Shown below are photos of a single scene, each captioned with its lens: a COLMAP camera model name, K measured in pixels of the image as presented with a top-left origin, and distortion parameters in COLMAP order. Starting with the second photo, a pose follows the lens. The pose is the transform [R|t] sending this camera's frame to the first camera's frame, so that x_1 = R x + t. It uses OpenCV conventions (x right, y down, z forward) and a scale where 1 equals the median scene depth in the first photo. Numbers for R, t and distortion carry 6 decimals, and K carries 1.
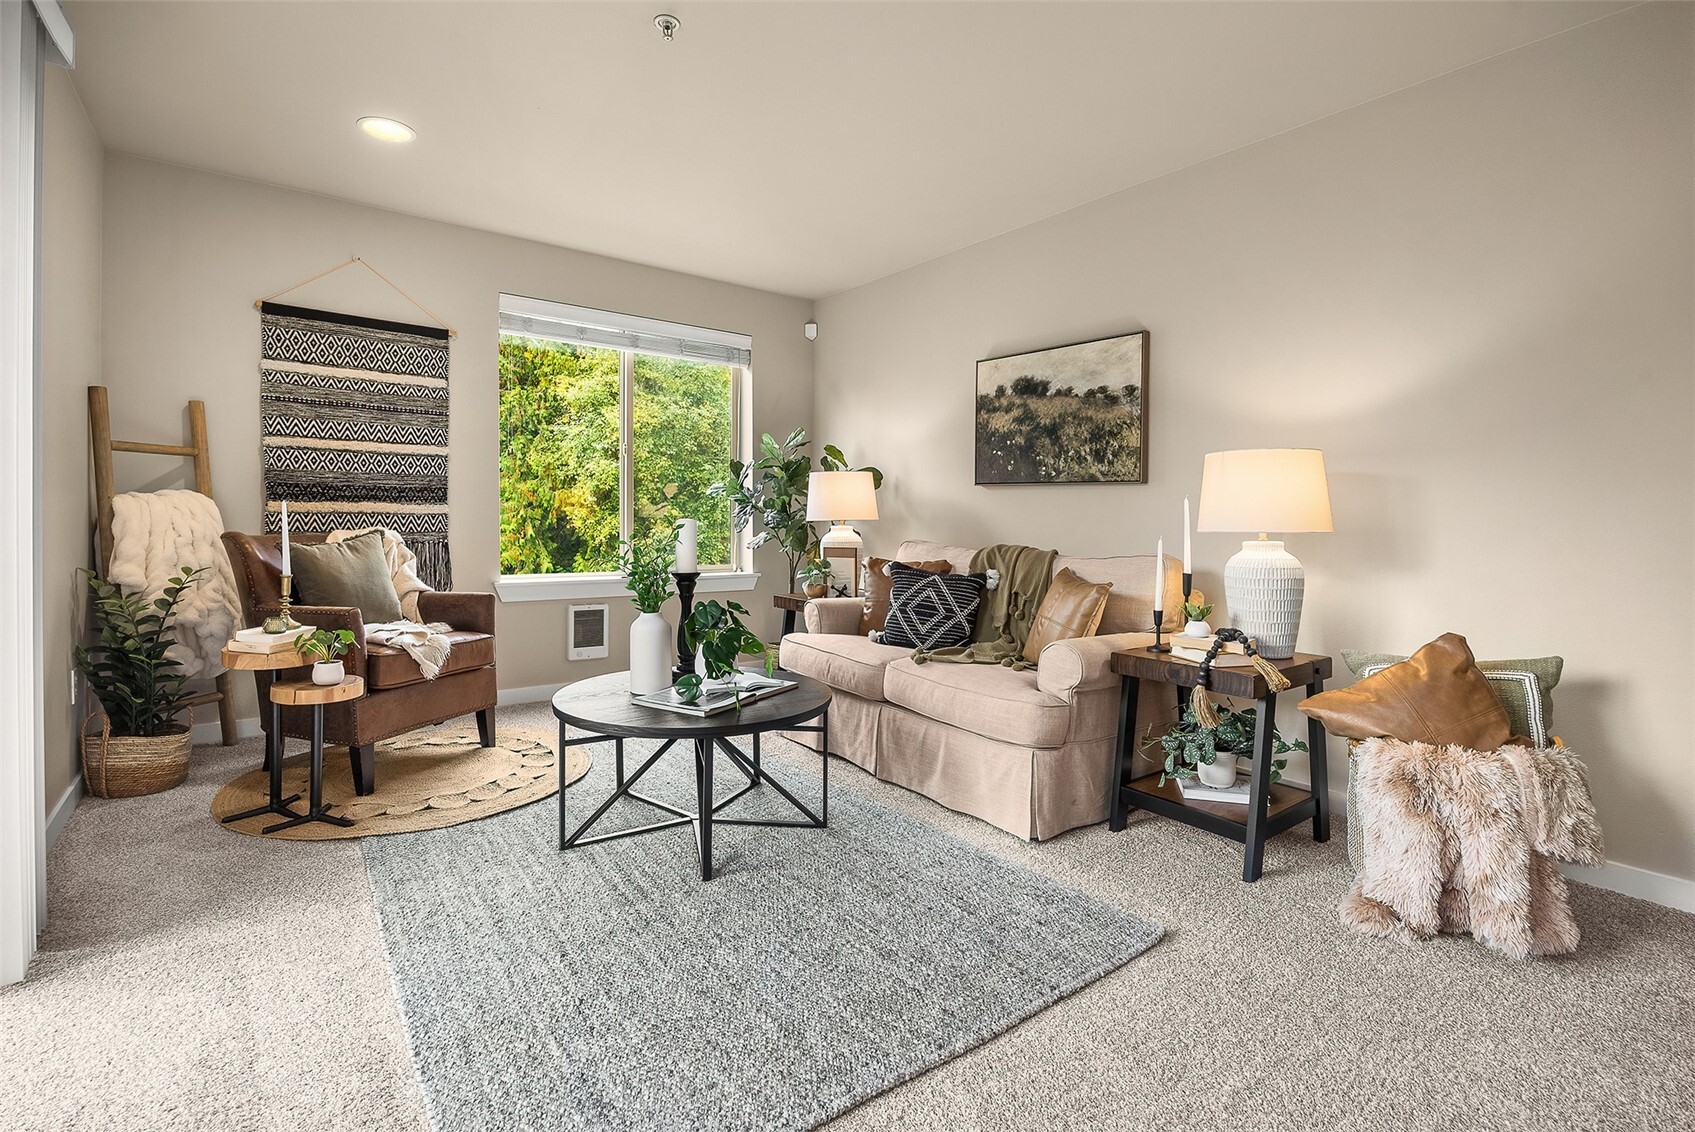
lens RADIAL K [[786.5, 0, 847.5], [0, 786.5, 535.8], [0, 0, 1]] dist [-0.018562, 0.000107]
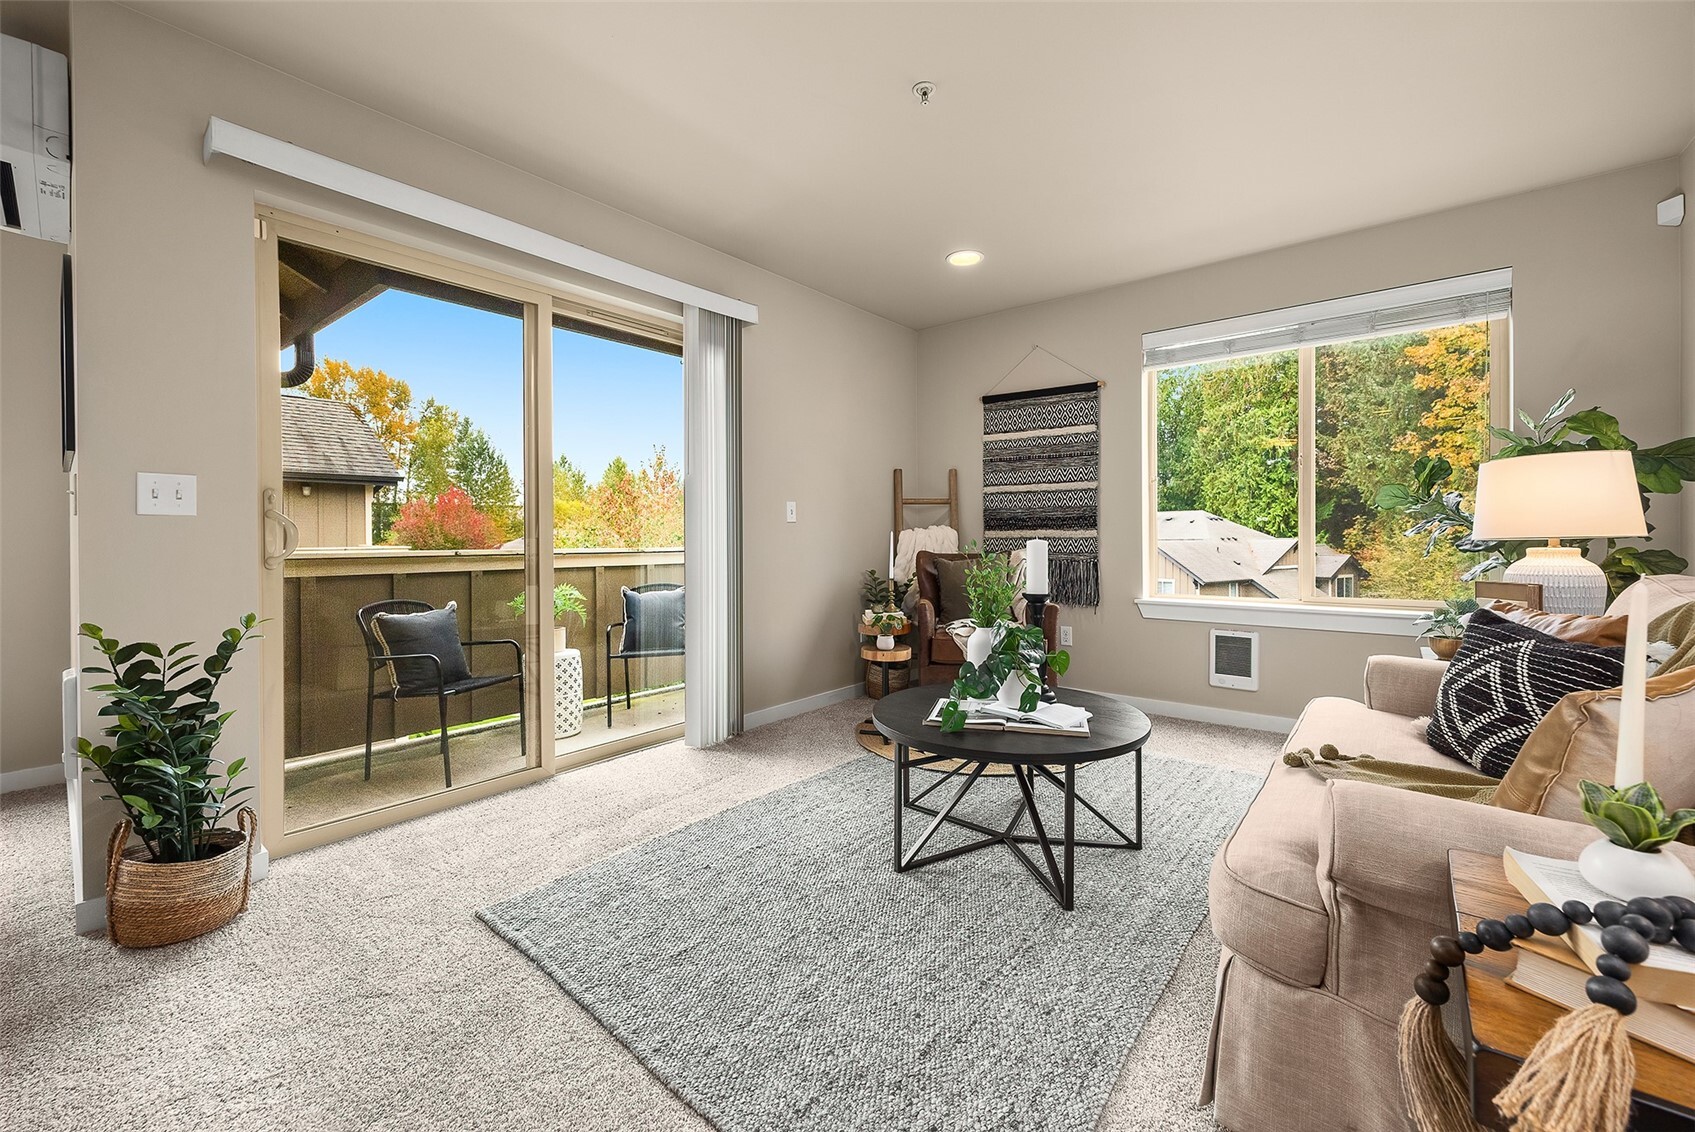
lens RADIAL K [[686.7, 0, 850.7], [0, 686.7, 543.6], [0, 0, 1]] dist [0.013031, -0.000002]
pose [[0.230098, -0.005919, -0.973149, 0.468753], [-0.013823, 0.999861, -0.009350, -0.004047], [0.973069, 0.015603, 0.229984, 0.449471]]
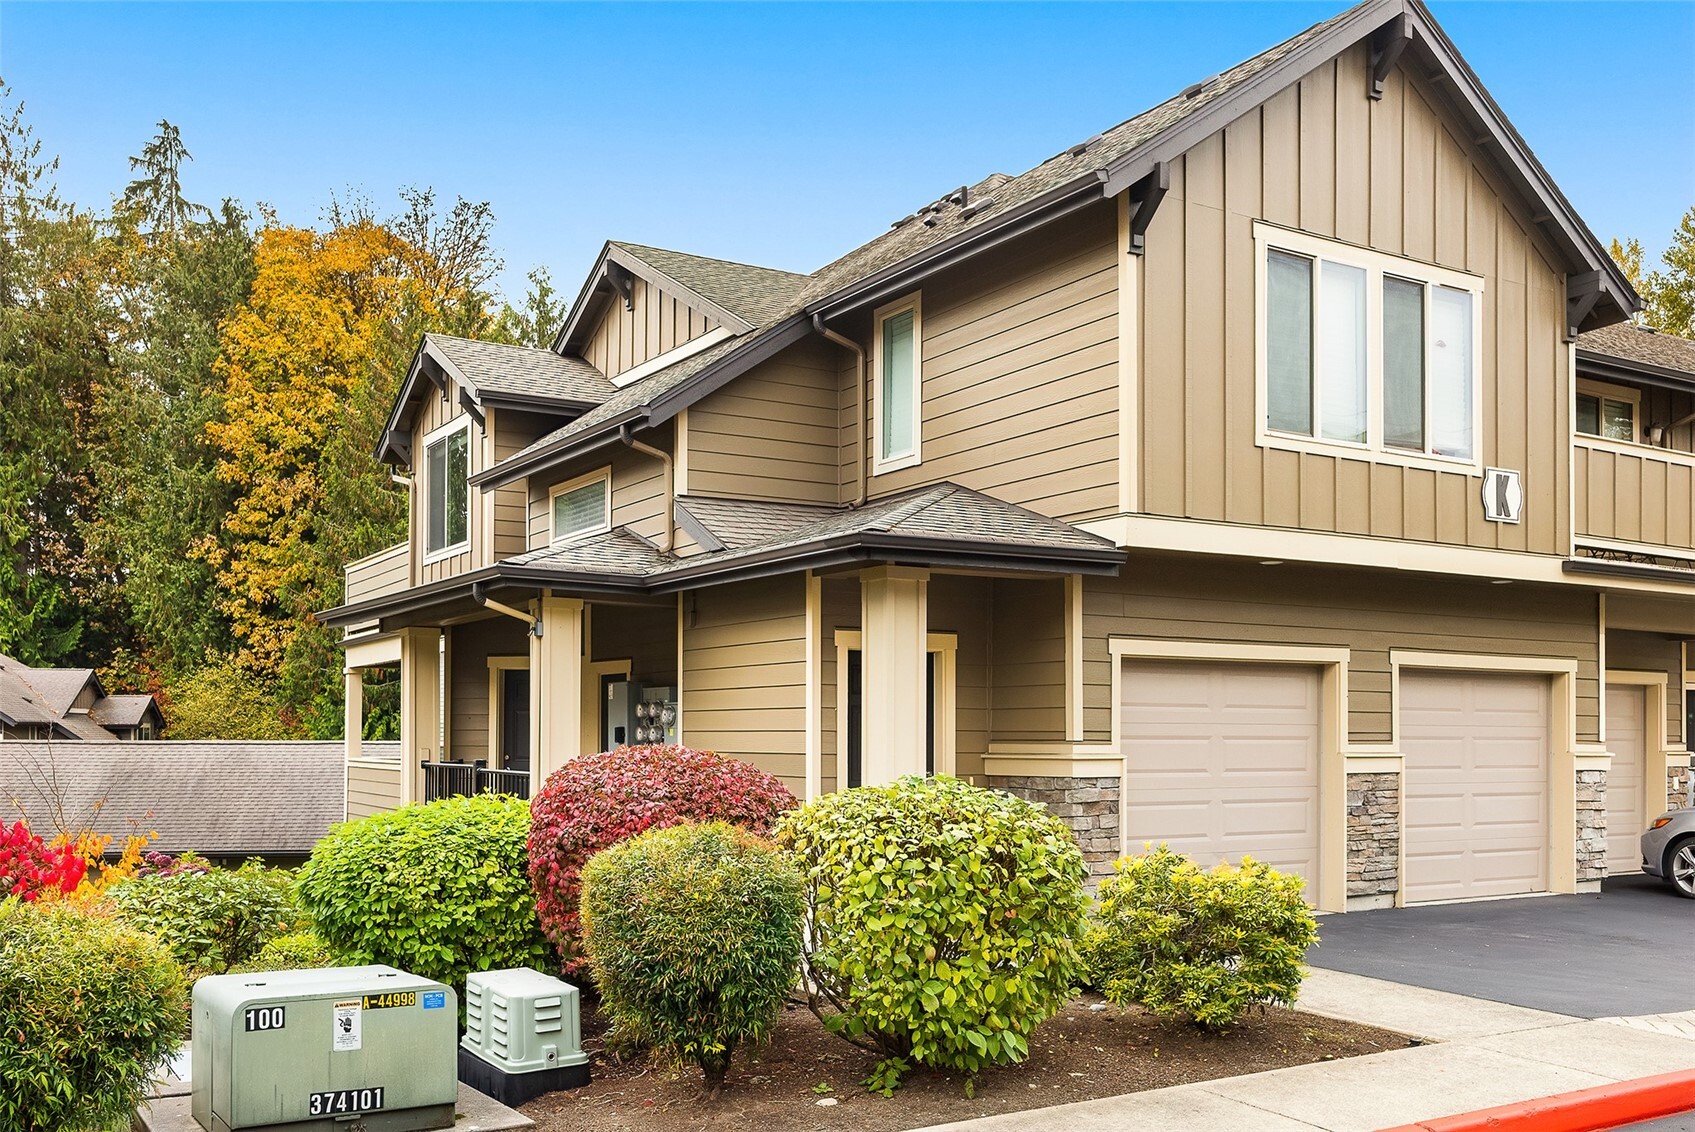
lens RADIAL K [[1543.6, 0, 857.7], [0, 1543.6, 717.6], [0, 0, 1]] dist [-0.004631, 0.002340]
pose [[0.992839, -0.009004, -0.119124, 1.668411], [0.004745, 0.999341, -0.035987, 0.911030], [0.119369, 0.035164, 0.992227, -5.923746]]
